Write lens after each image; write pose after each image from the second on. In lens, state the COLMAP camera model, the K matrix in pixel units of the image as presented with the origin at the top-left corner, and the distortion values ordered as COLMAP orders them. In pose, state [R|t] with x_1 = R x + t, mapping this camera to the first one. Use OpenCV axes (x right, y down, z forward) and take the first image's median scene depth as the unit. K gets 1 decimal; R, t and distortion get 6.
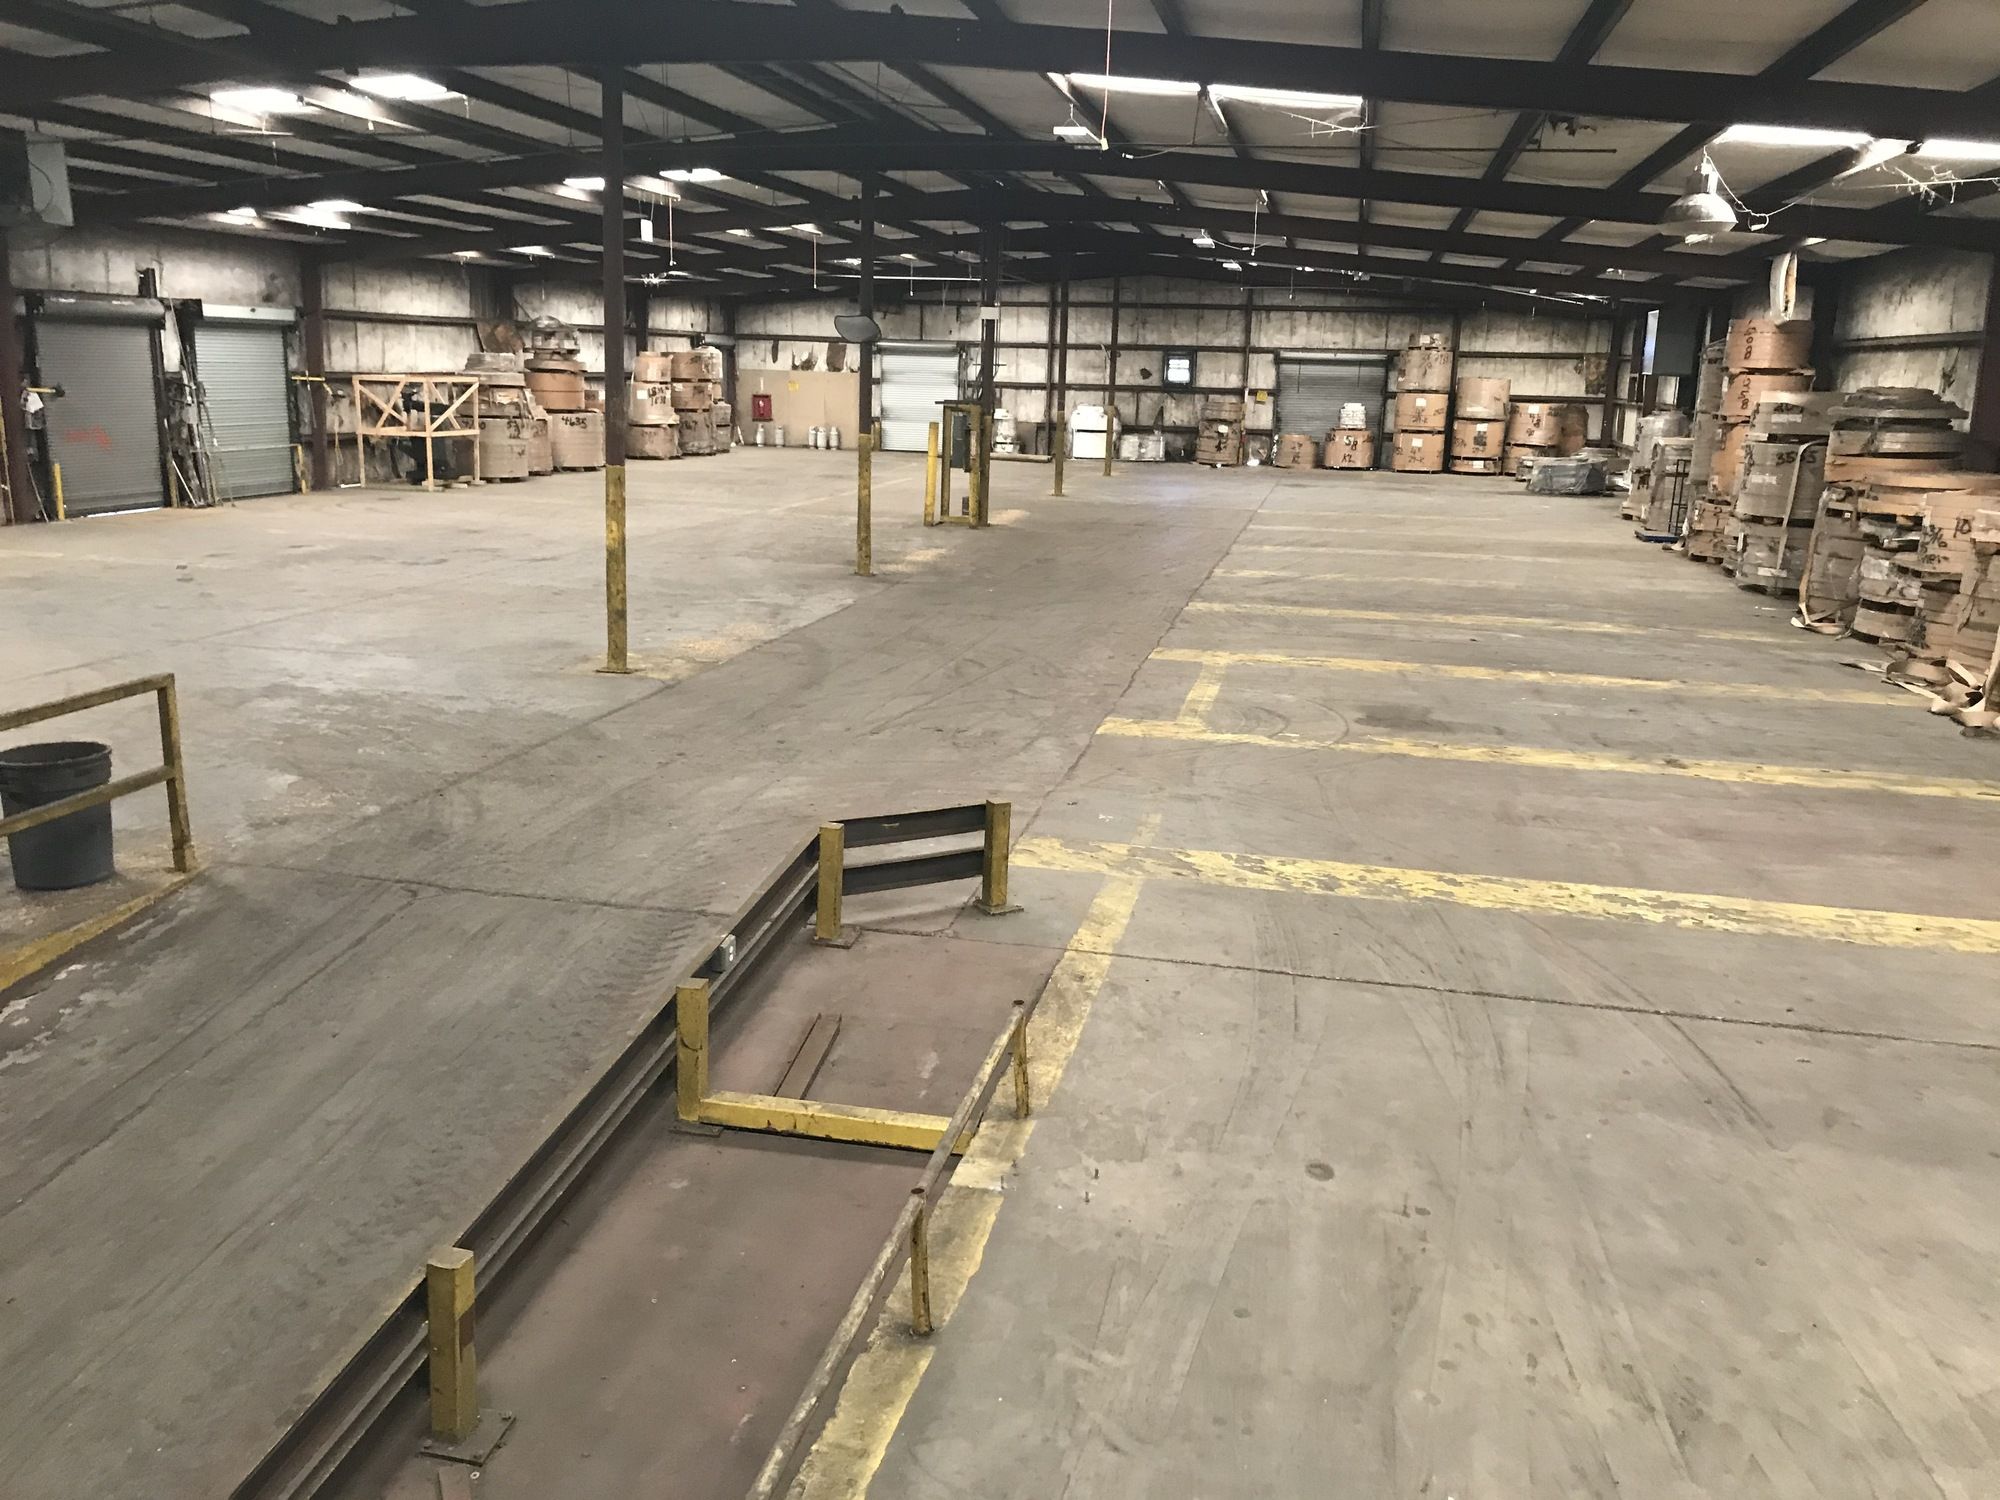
lens RADIAL K [[1646.0, 0, 1000.5], [0, 1646.0, 752.3], [0, 0, 1]] dist [0.031095, -0.045419]
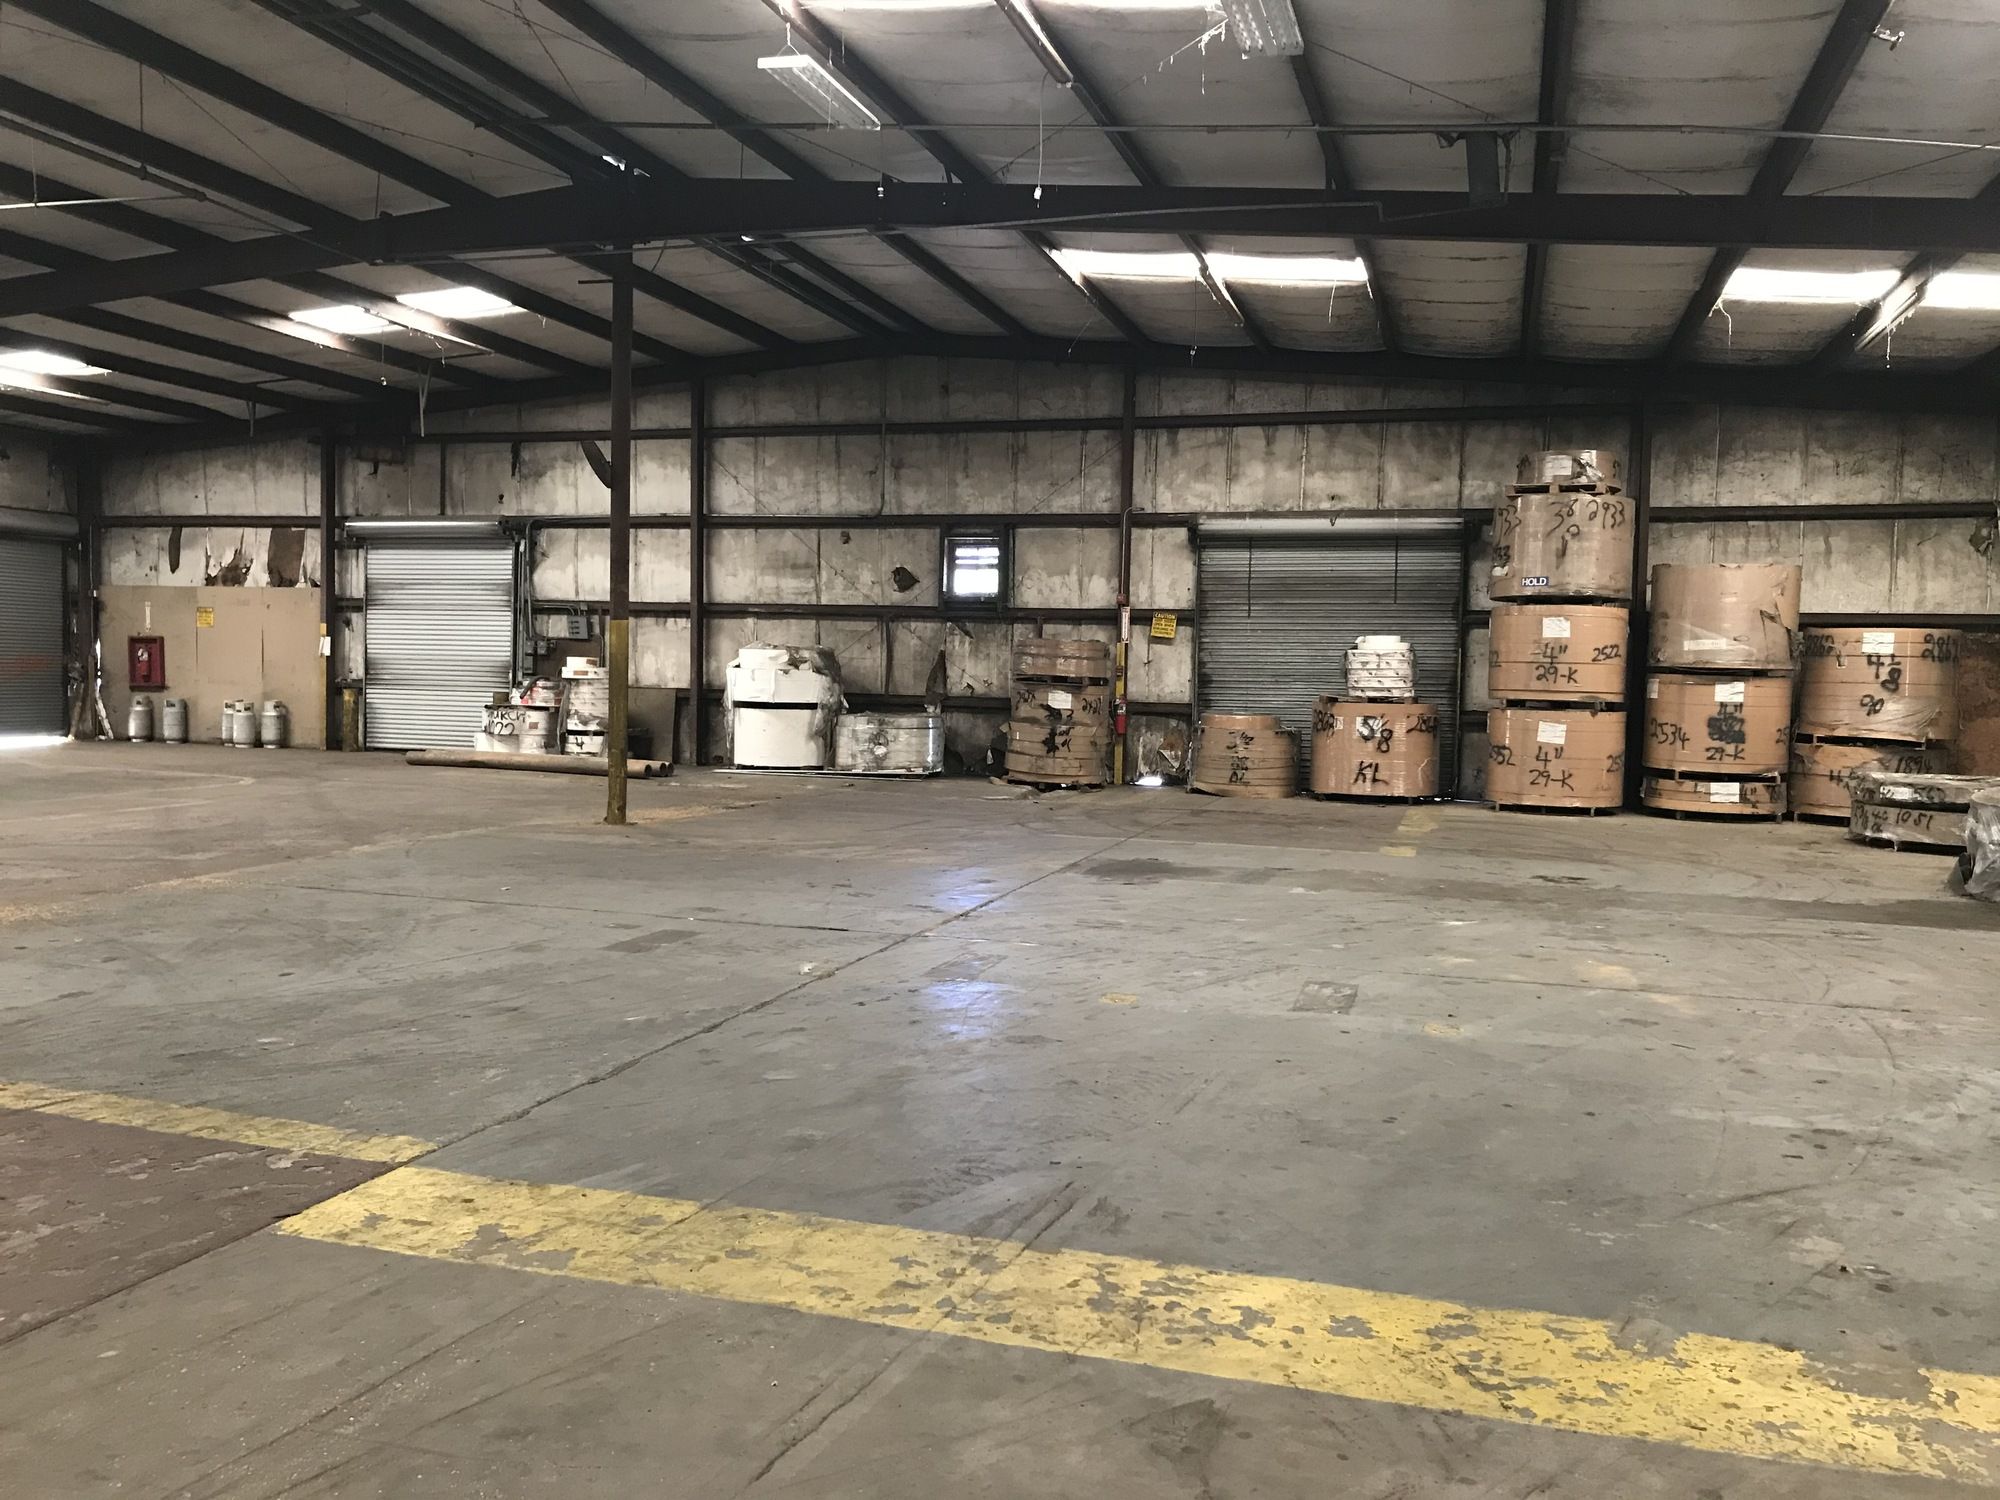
lens RADIAL K [[1646.0, 0, 977.3], [0, 1646.0, 728.8], [0, 0, 1]] dist [0.031095, -0.045419]
pose [[0.994936, 0.000998, -0.100506, 0.163211], [-0.020722, 0.980504, -0.195404, -0.114350], [0.098352, 0.196497, 0.975559, 0.630837]]
